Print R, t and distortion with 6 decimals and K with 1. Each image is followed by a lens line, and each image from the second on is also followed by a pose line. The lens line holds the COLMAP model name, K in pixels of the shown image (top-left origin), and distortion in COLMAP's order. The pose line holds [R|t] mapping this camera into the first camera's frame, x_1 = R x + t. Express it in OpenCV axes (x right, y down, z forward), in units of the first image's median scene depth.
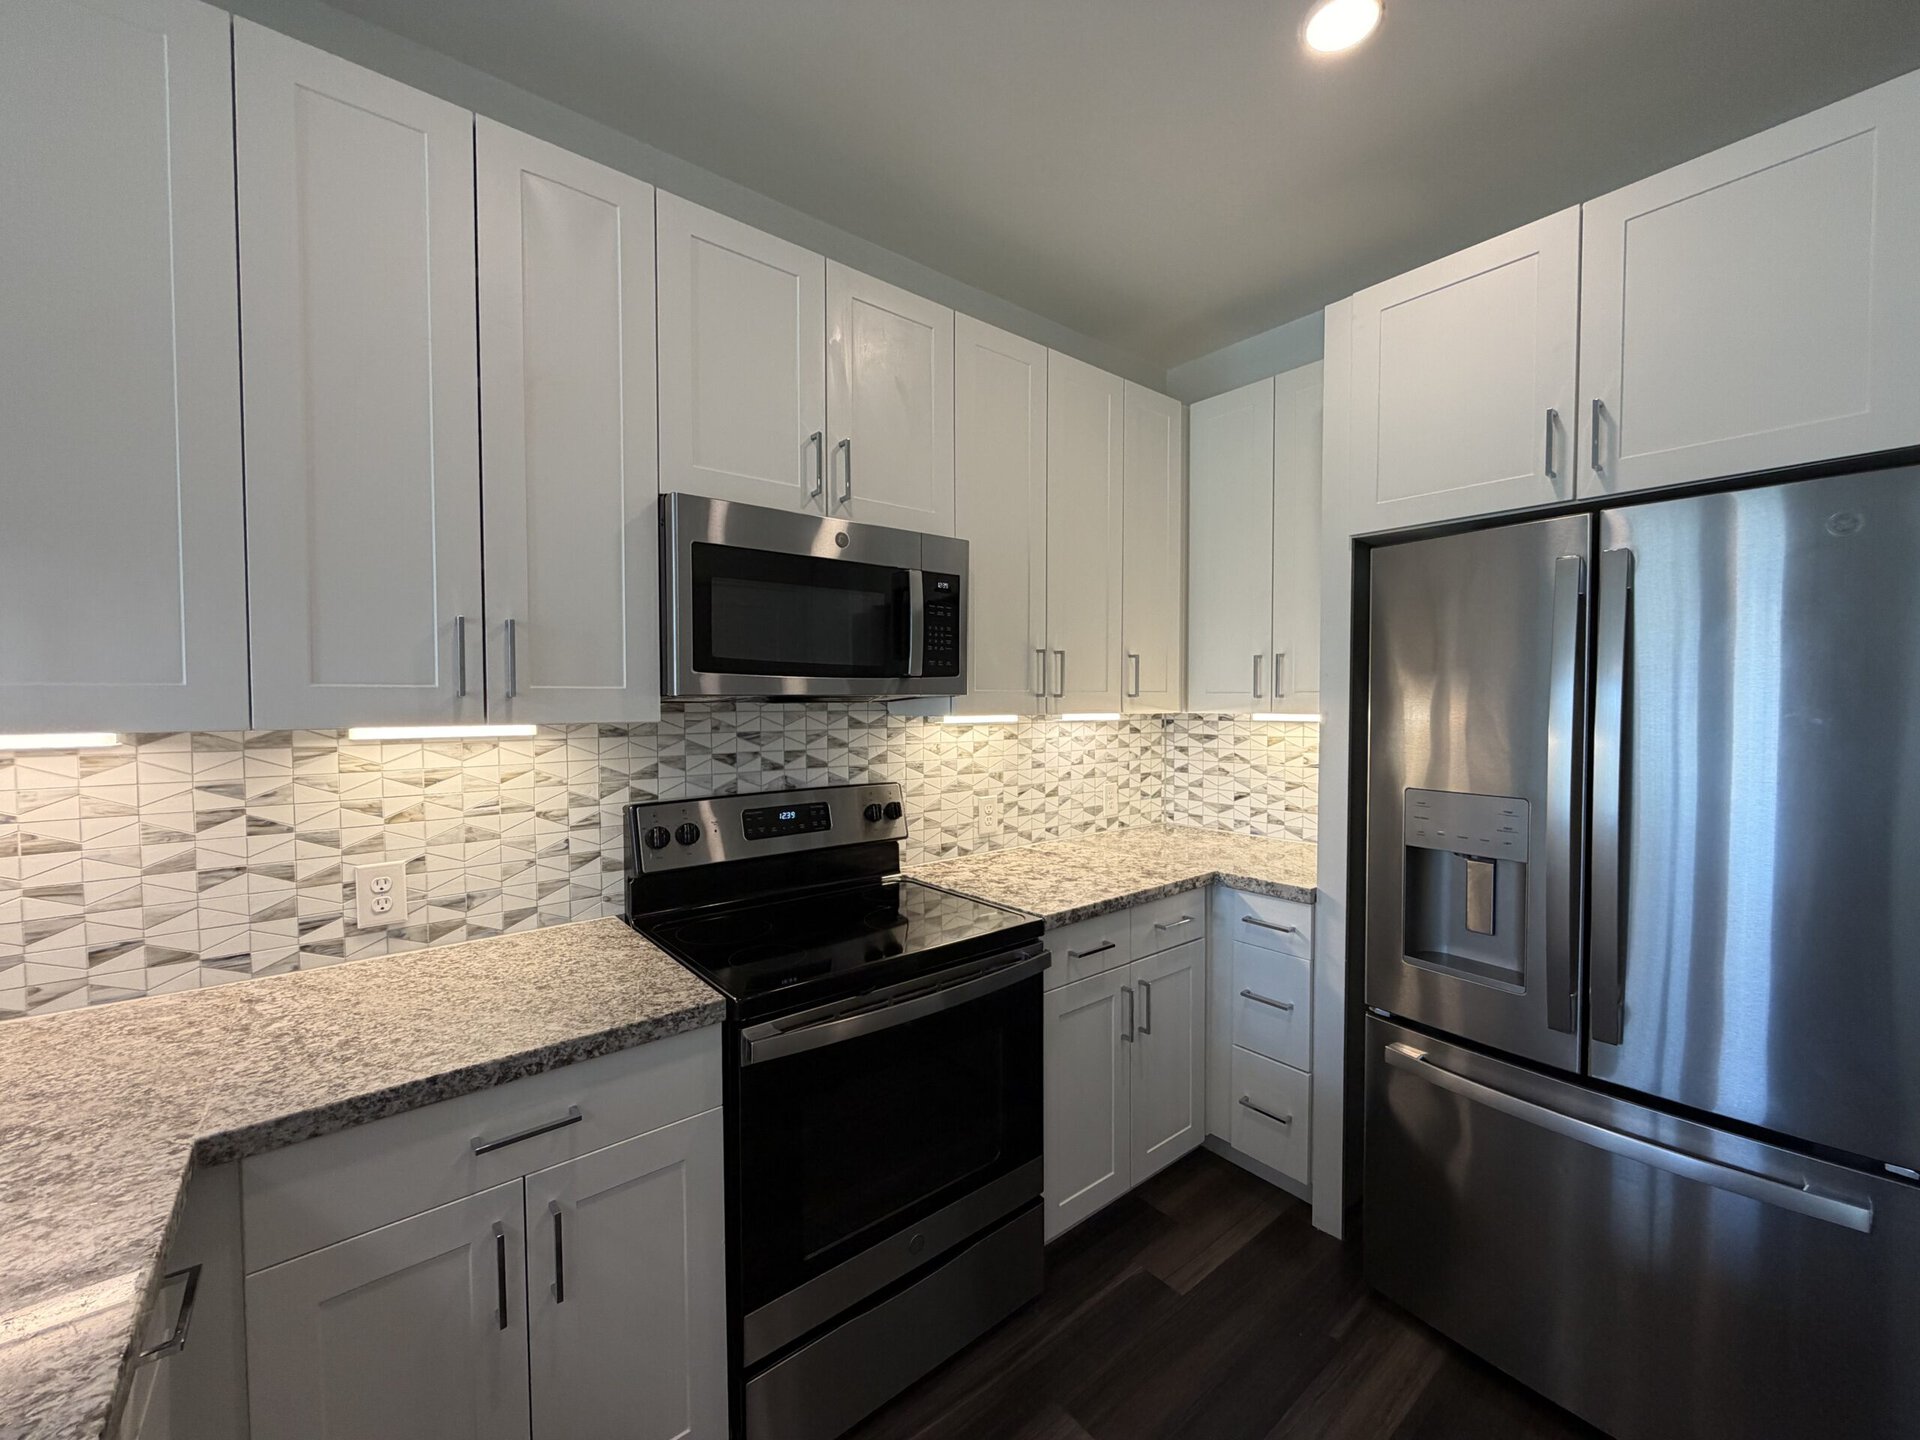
lens RADIAL K [[764.8, 0, 960.1], [0, 764.8, 715.1], [0, 0, 1]] dist [-0.000253, 0.000522]
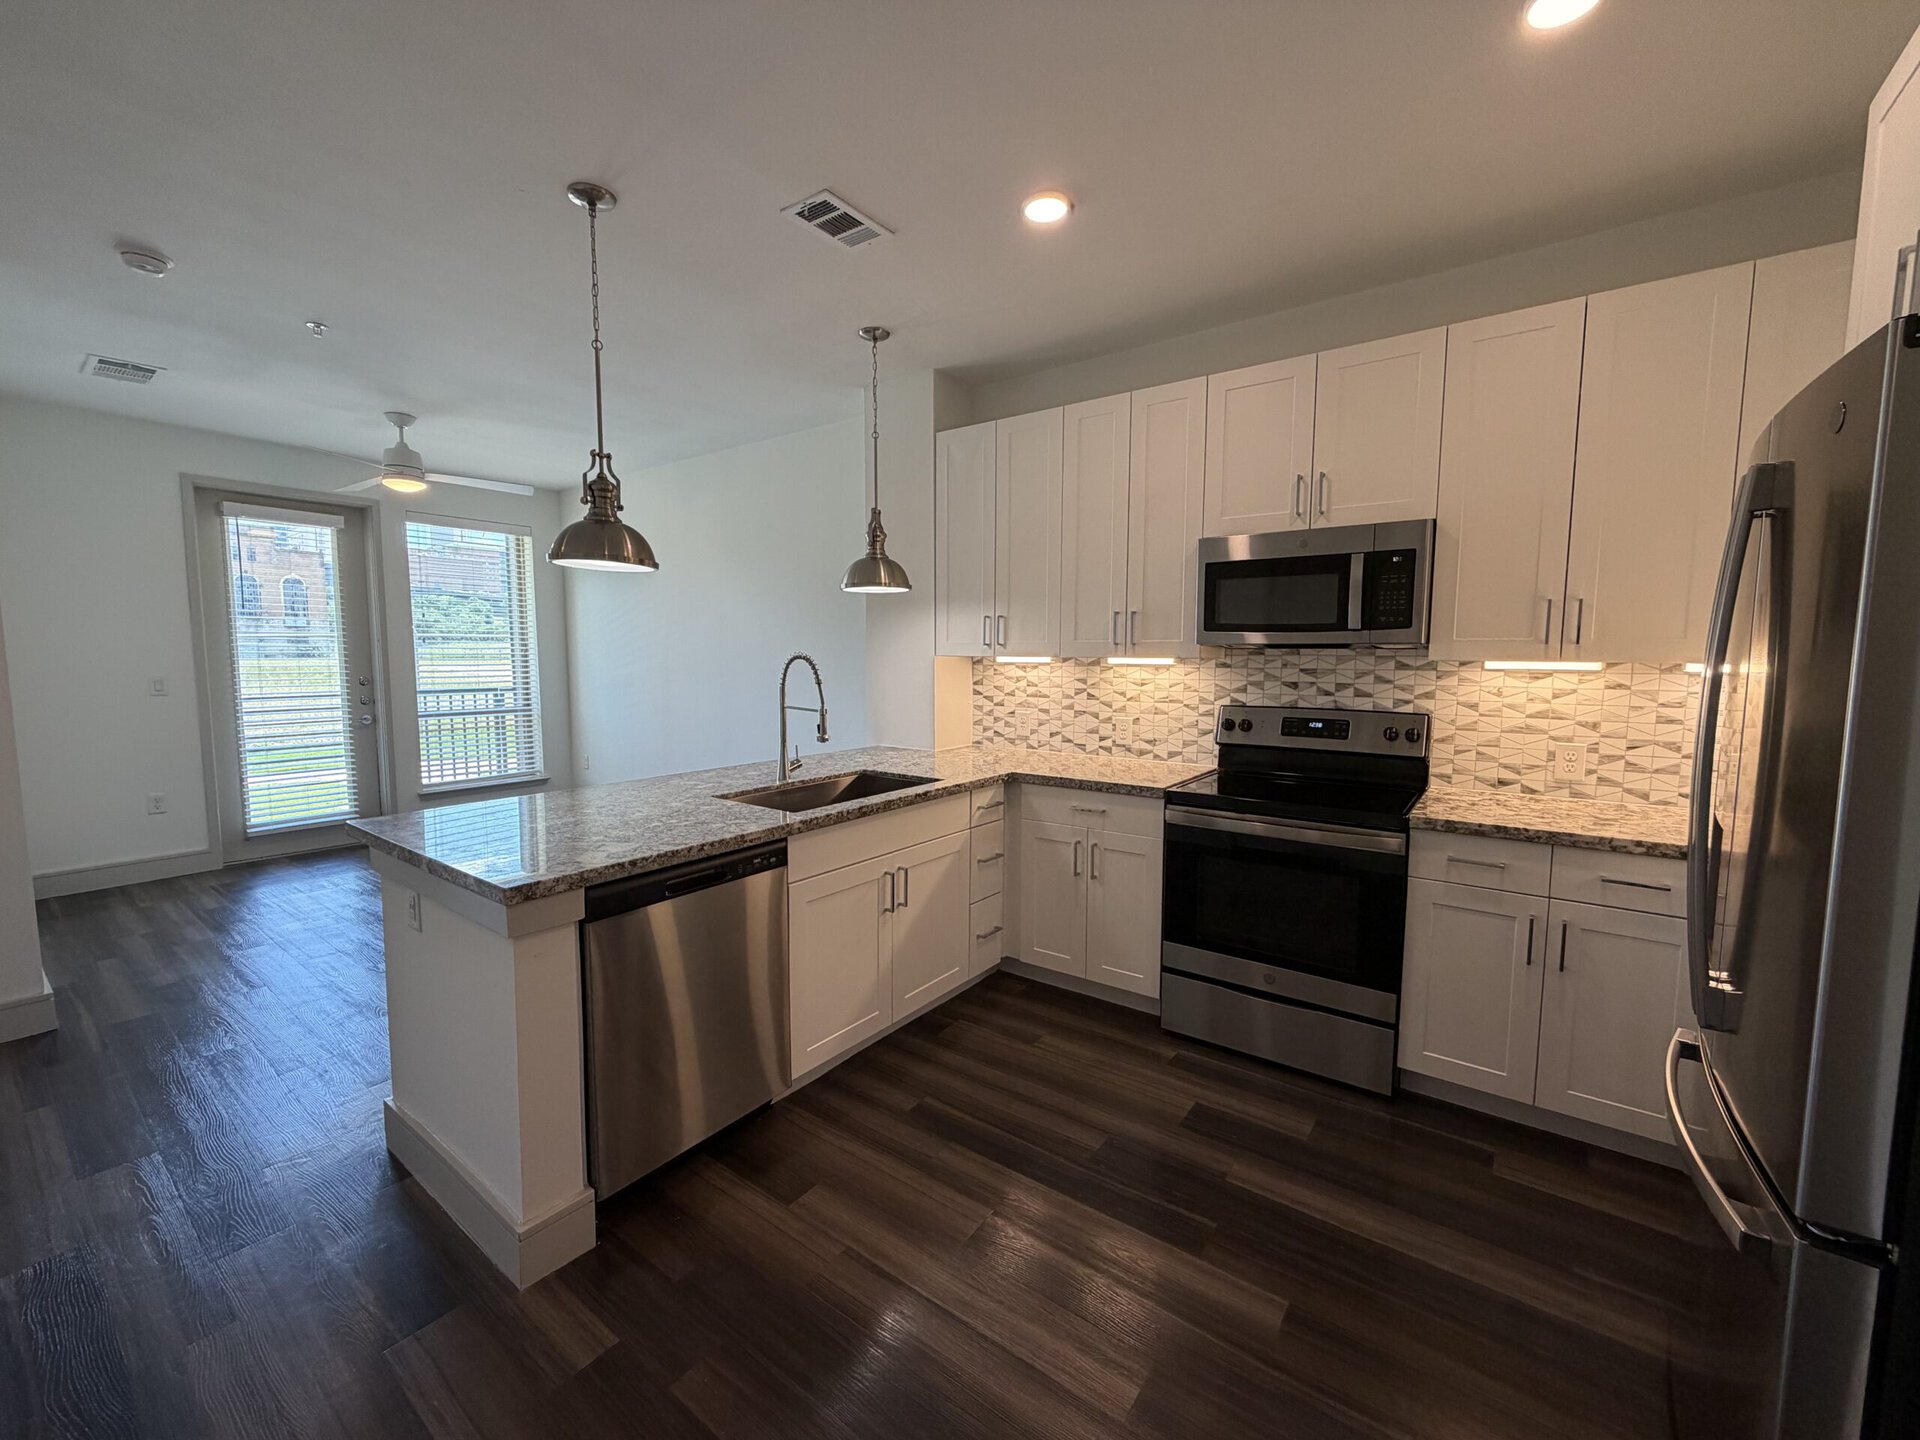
lens RADIAL K [[764.8, 0, 960.0], [0, 764.8, 717.4], [0, 0, 1]] dist [-0.000253, 0.000522]
pose [[0.252970, 0.087597, -0.963500, 1.036526], [-0.024341, 0.996154, 0.084175, 0.007782], [0.967168, 0.002159, 0.254129, -0.051929]]
